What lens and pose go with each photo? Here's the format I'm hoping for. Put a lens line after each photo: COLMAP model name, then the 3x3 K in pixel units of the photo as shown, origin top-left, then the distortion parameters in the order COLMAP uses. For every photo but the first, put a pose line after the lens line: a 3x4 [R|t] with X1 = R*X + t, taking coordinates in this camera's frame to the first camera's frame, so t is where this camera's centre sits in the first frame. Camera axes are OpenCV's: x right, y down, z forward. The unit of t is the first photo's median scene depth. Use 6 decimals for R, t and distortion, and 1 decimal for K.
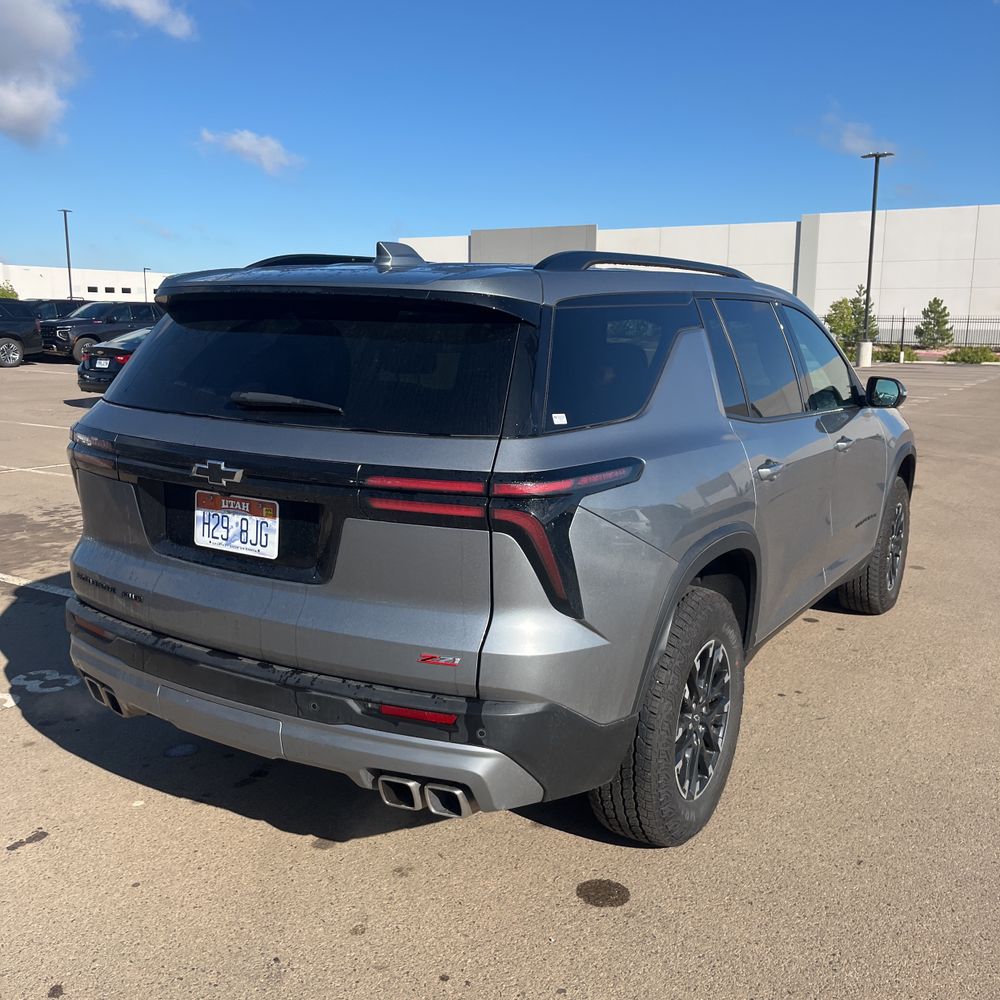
lens RADIAL K [[1000.9, 0, 499.9], [0, 1000.9, 507.0], [0, 0, 1]] dist [0.039545, -0.042111]
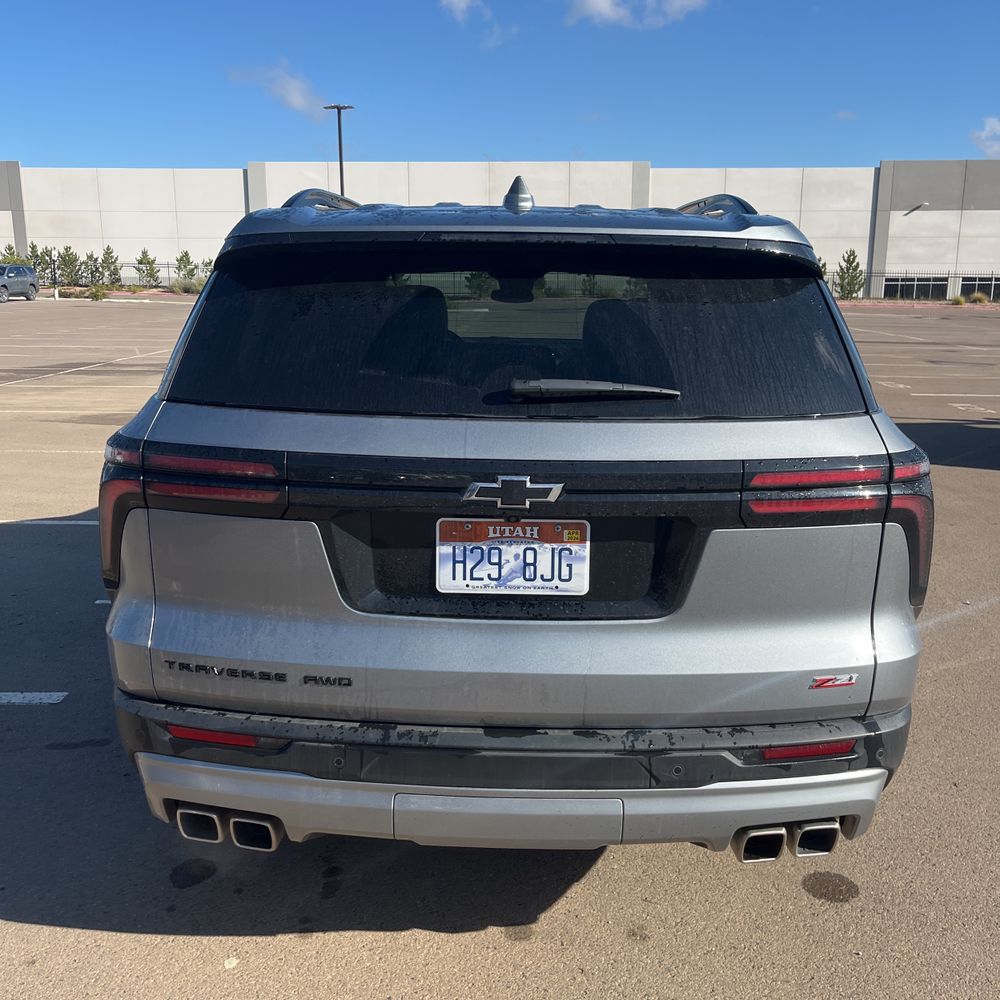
lens RADIAL K [[993.8, 0, 503.6], [0, 993.8, 505.0], [0, 0, 1]] dist [0.083490, -0.115351]
pose [[0.863725, -0.120742, 0.489286, -0.625721], [0.097600, 0.992571, 0.072649, -0.075750], [-0.494423, -0.014994, 0.869092, 0.359856]]
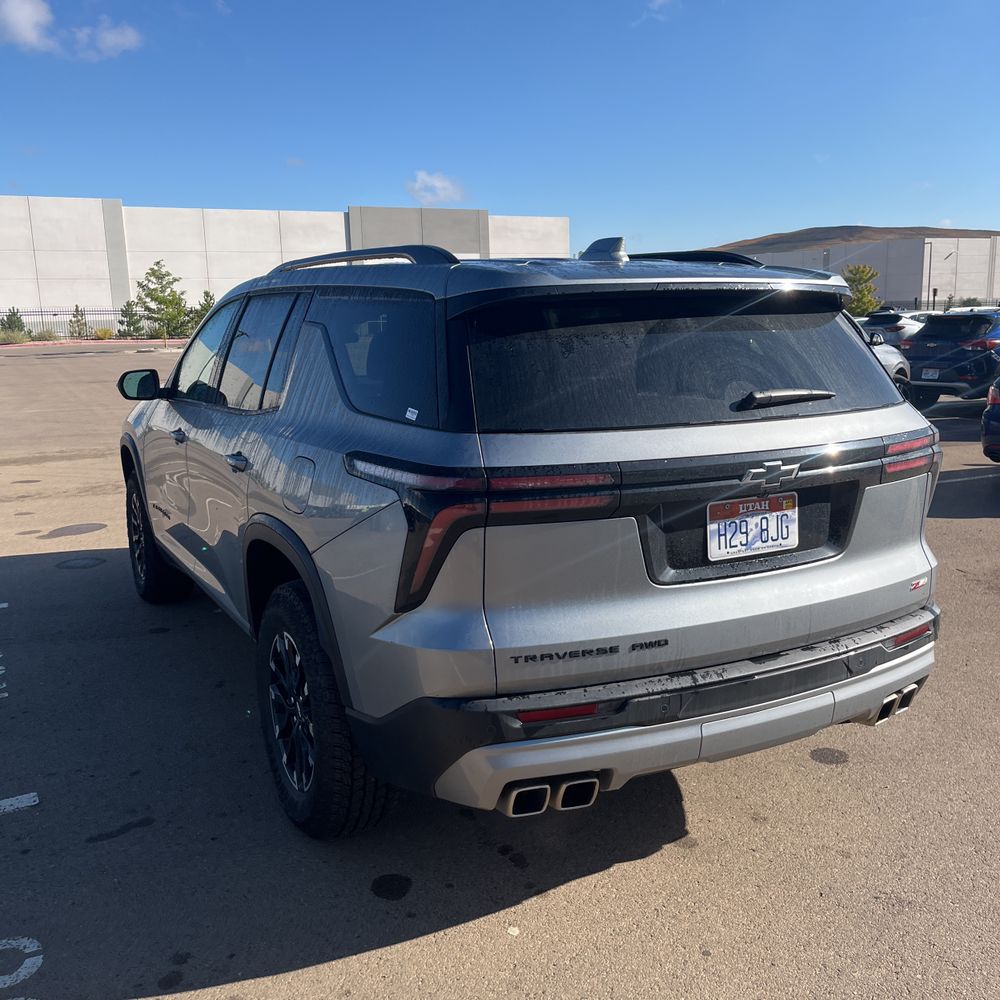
lens RADIAL K [[993.8, 0, 503.6], [0, 993.8, 505.0], [0, 0, 1]] dist [0.083490, -0.115351]
pose [[0.508324, -0.188502, 0.840282, -1.204880], [0.184797, 0.976895, 0.107357, -0.153286], [-0.841104, 0.100710, 0.531414, 0.682478]]
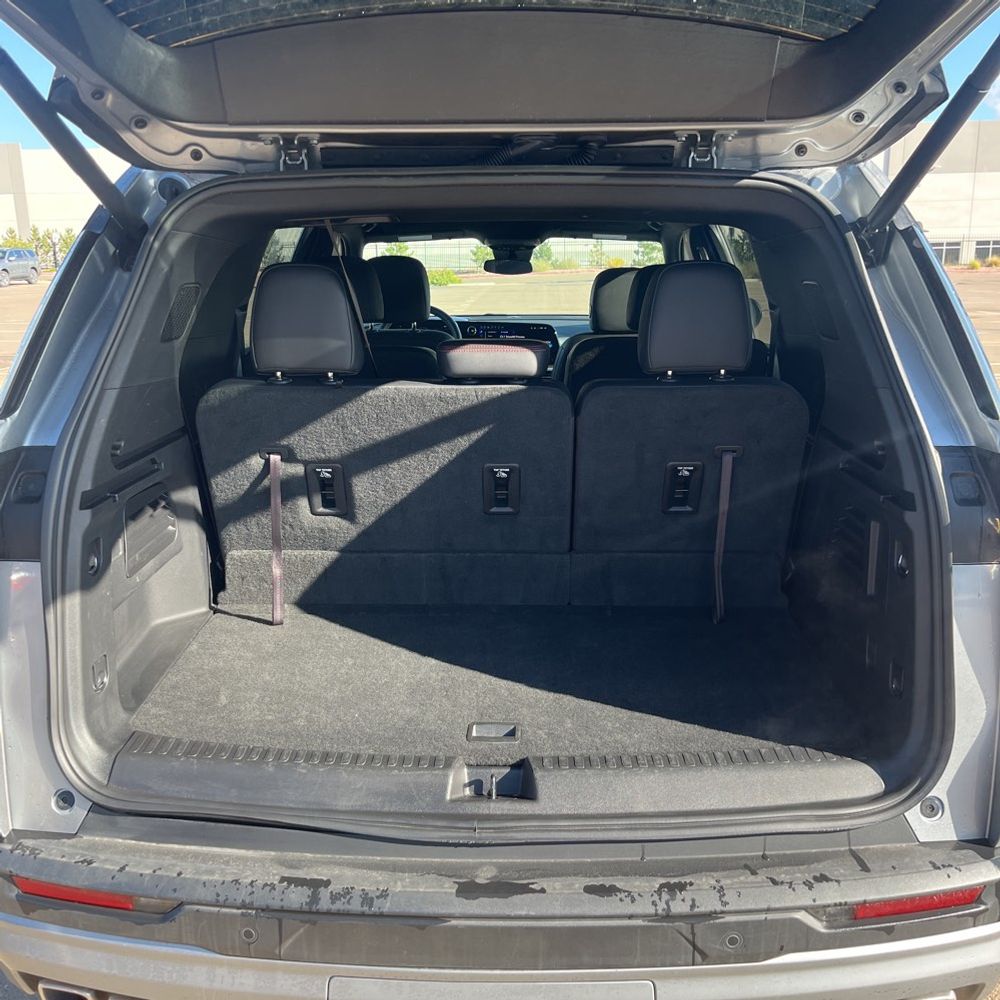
lens RADIAL K [[993.8, 0, 503.6], [0, 993.8, 505.0], [0, 0, 1]] dist [0.083490, -0.115351]
pose [[0.866184, -0.148263, 0.477224, -0.492068], [0.116413, 0.988567, 0.095830, -0.100299], [-0.485976, -0.027451, 0.873541, 0.547752]]
